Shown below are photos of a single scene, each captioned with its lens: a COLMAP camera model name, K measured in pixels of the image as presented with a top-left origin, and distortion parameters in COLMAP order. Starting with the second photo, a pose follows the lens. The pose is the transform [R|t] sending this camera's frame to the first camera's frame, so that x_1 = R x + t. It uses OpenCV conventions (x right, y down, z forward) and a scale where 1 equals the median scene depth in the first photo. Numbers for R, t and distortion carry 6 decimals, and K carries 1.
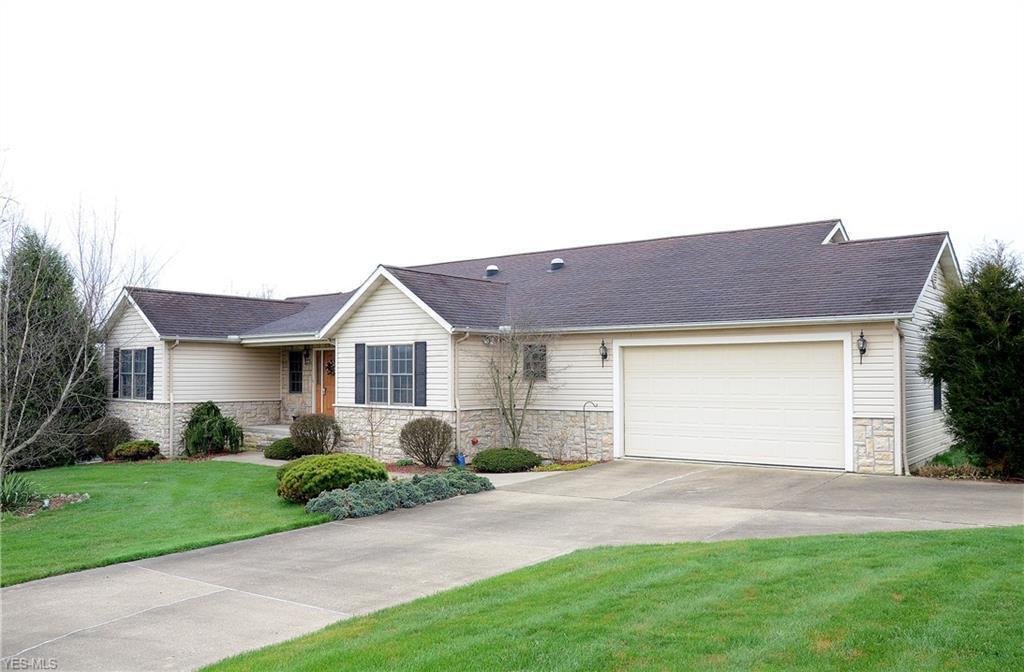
lens RADIAL K [[810.5, 0, 512.0], [0, 810.5, 336.0], [0, 0, 1]] dist [-0.132400, 0.101893]
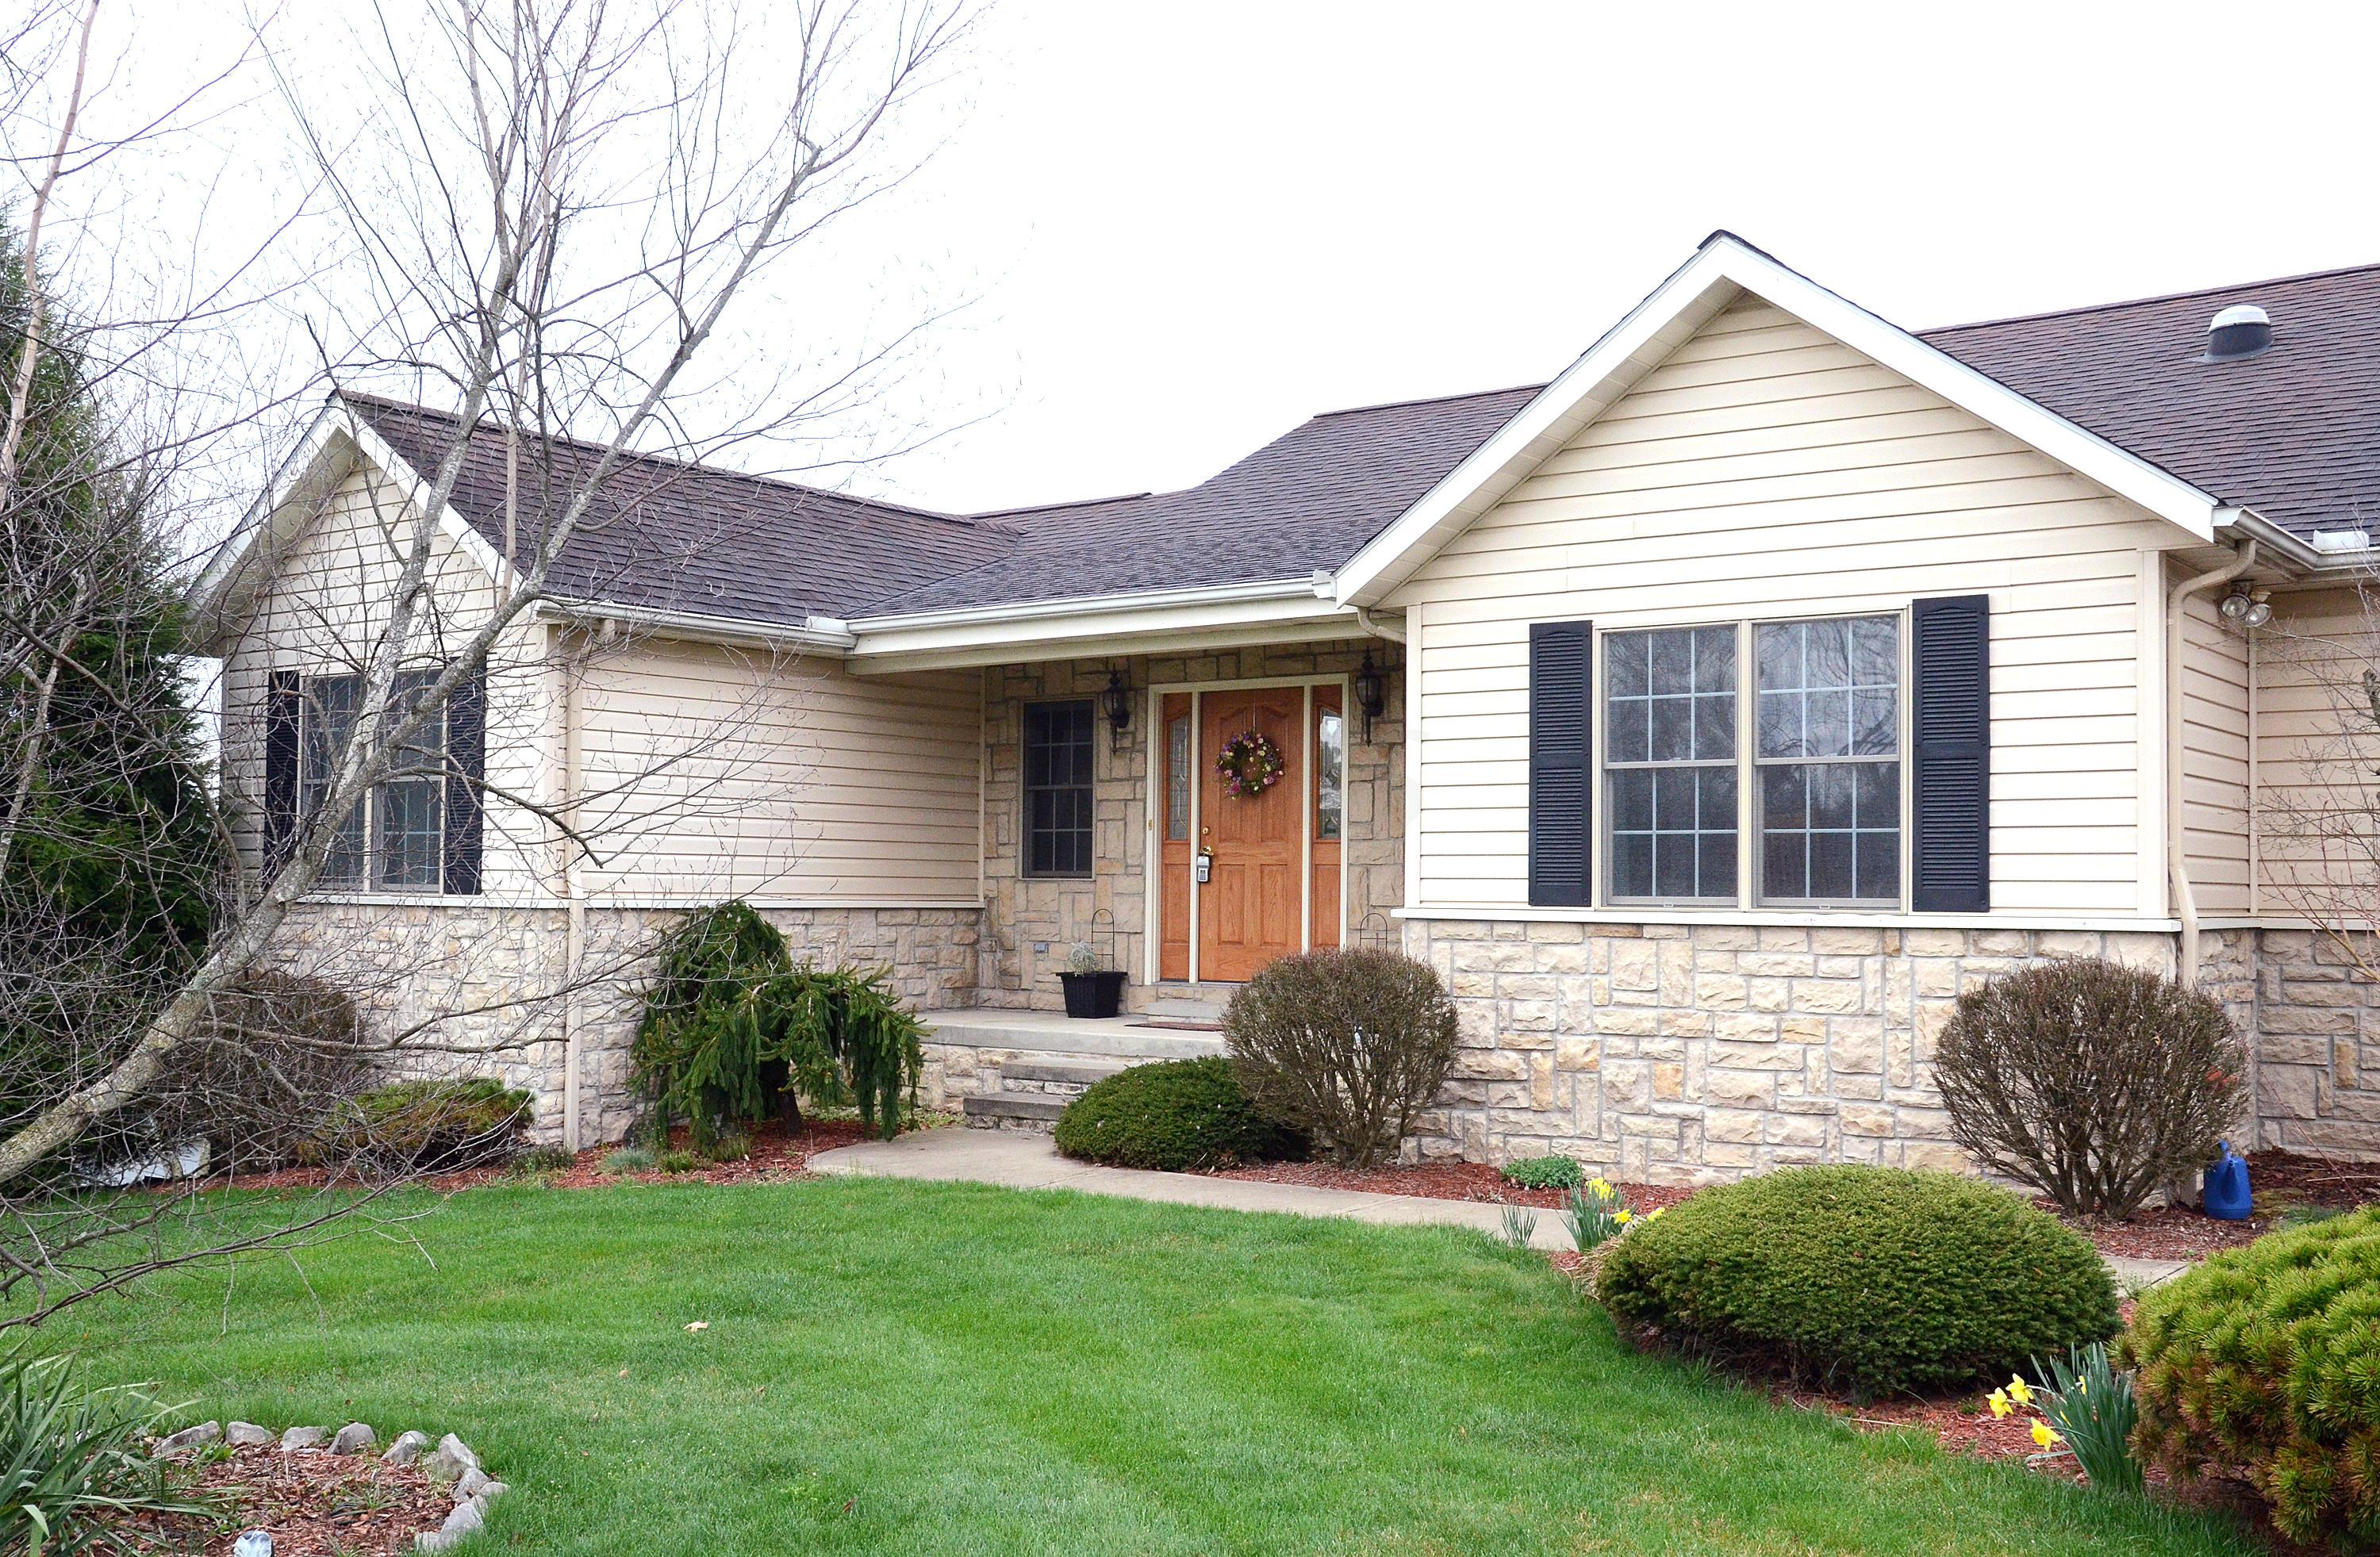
lens RADIAL K [[2327.1, 0, 1190.0], [0, 2327.1, 778.5], [0, 0, 1]] dist [-0.009991, -0.004752]
pose [[0.999786, 0.011505, 0.017213, -0.283691], [-0.011451, 0.999929, -0.003223, 0.051253], [-0.017249, 0.003025, 0.999847, 0.369428]]
